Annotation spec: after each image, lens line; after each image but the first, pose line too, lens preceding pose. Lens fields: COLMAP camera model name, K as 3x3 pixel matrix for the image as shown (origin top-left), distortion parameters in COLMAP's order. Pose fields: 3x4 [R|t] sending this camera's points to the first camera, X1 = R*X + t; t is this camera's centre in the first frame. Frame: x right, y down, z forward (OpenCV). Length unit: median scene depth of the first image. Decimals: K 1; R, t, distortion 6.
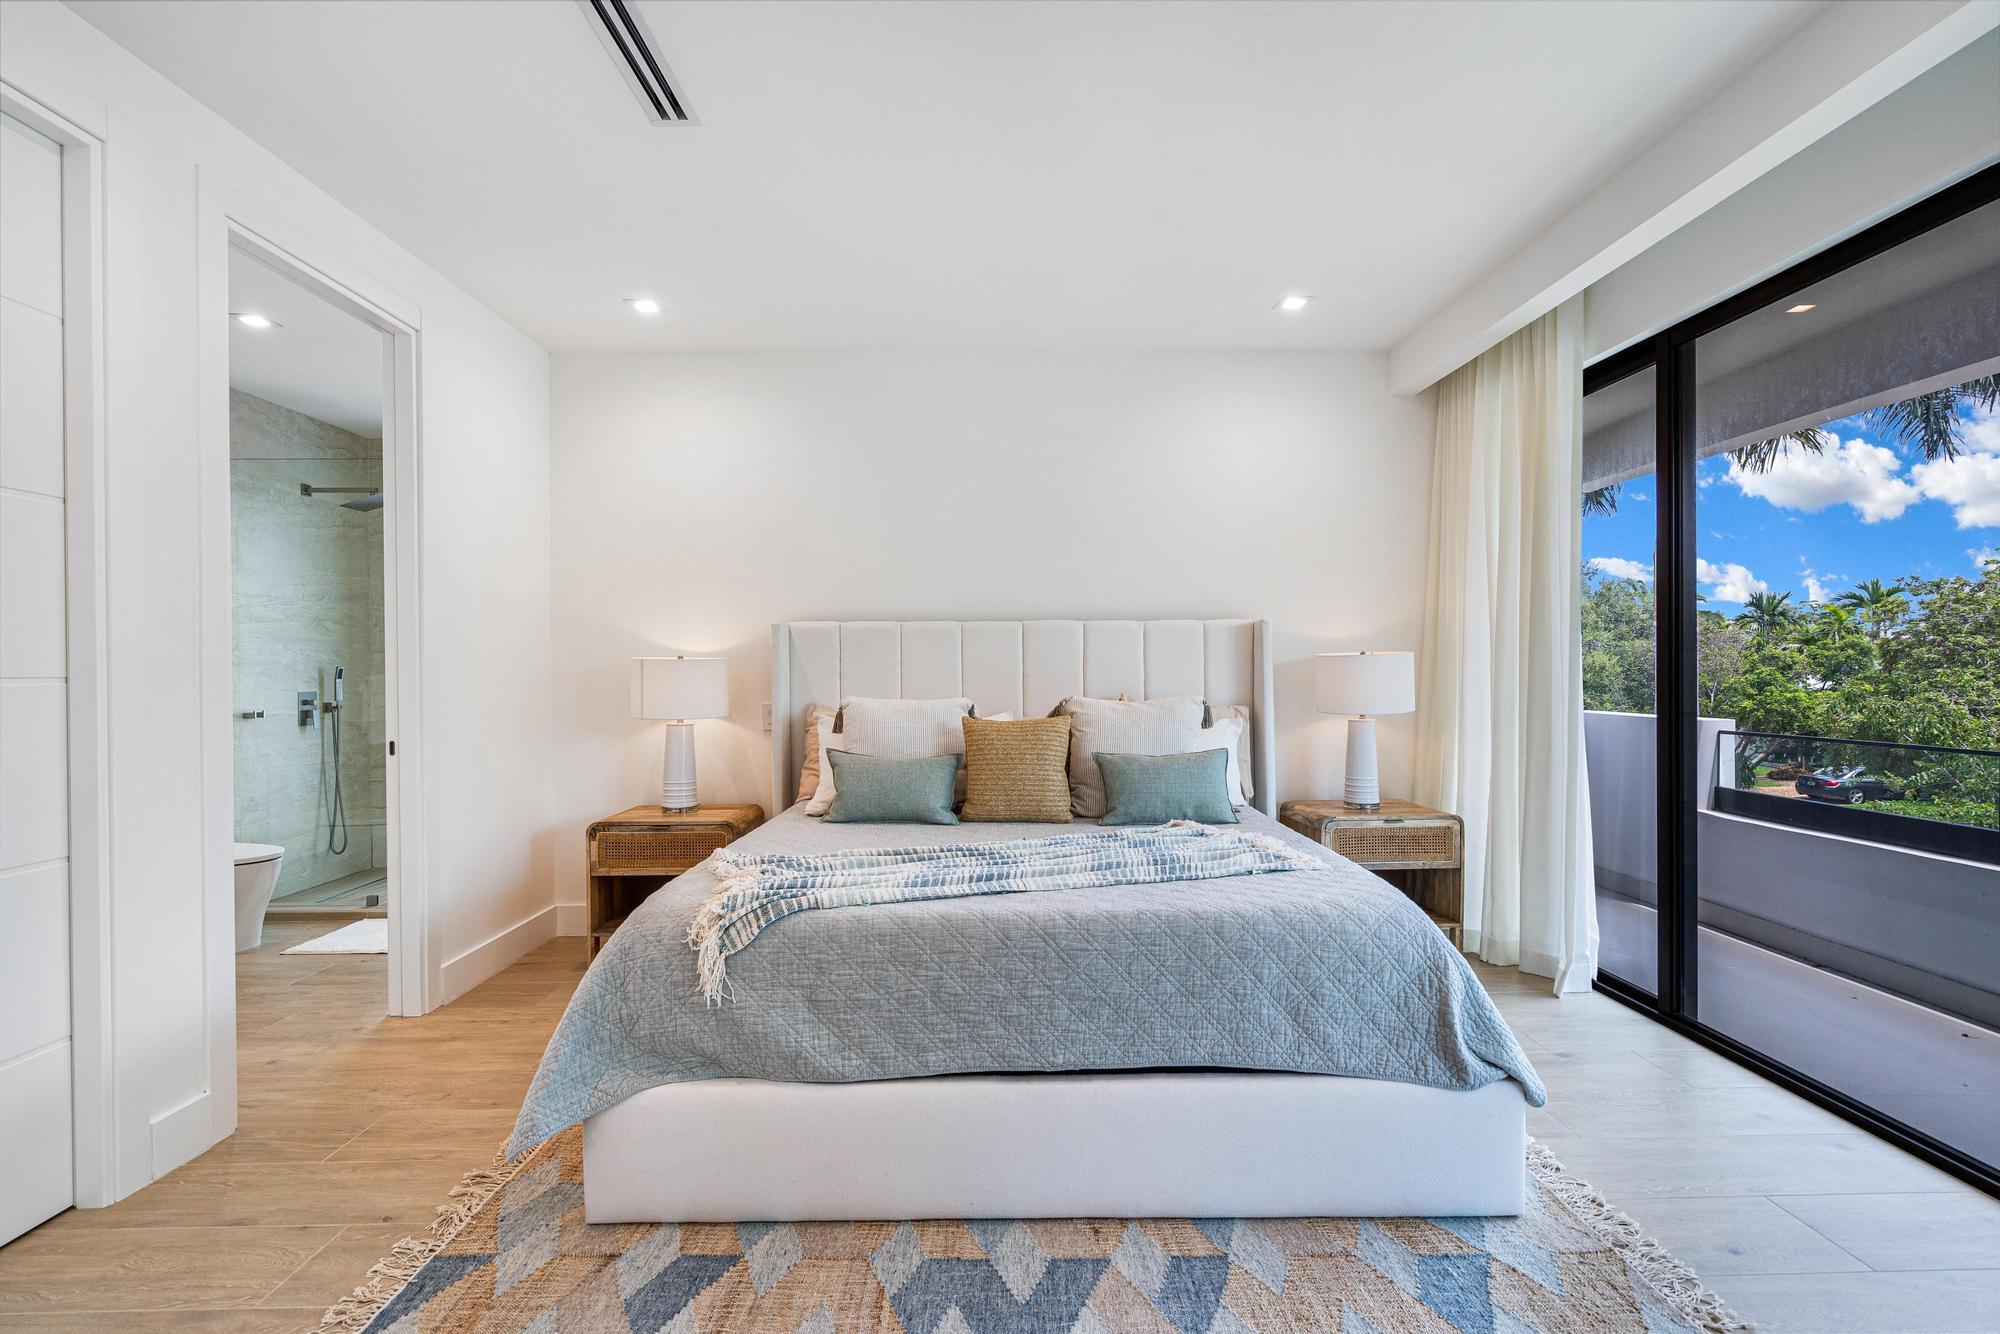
lens RADIAL K [[914.9, 0, 1006.2], [0, 914.9, 671.9], [0, 0, 1]] dist [-0.004465, 0.001731]
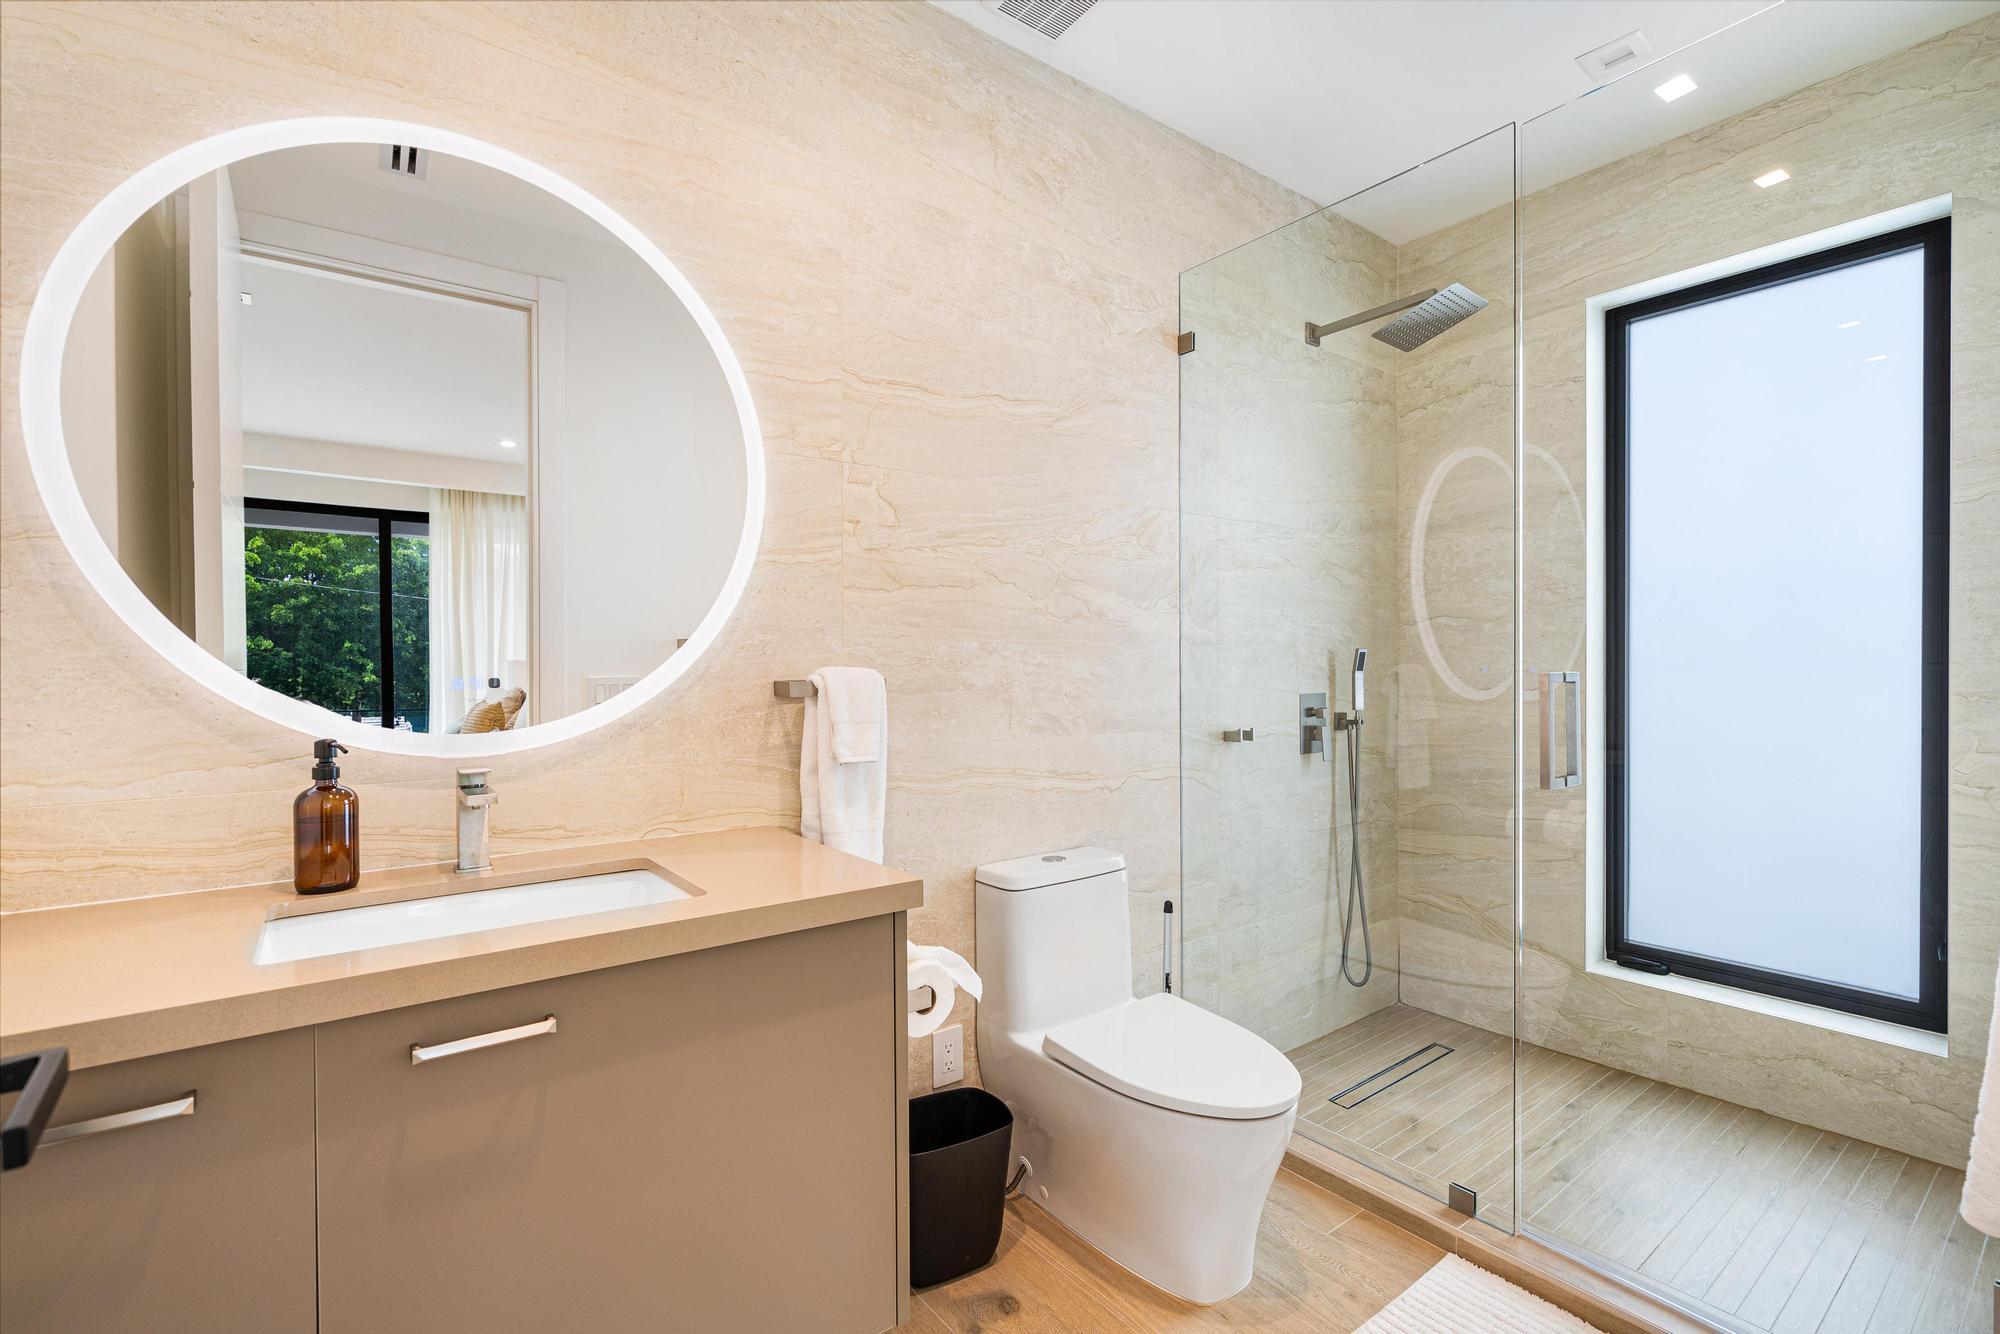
lens RADIAL K [[914.9, 0, 991.2], [0, 914.9, 663.6], [0, 0, 1]] dist [-0.004465, 0.001731]
pose [[0.593853, 0.004846, -0.804559, -0.420677], [-0.003479, 0.999988, 0.003455, 0.002381], [0.804566, 0.000747, 0.593863, 0.495069]]
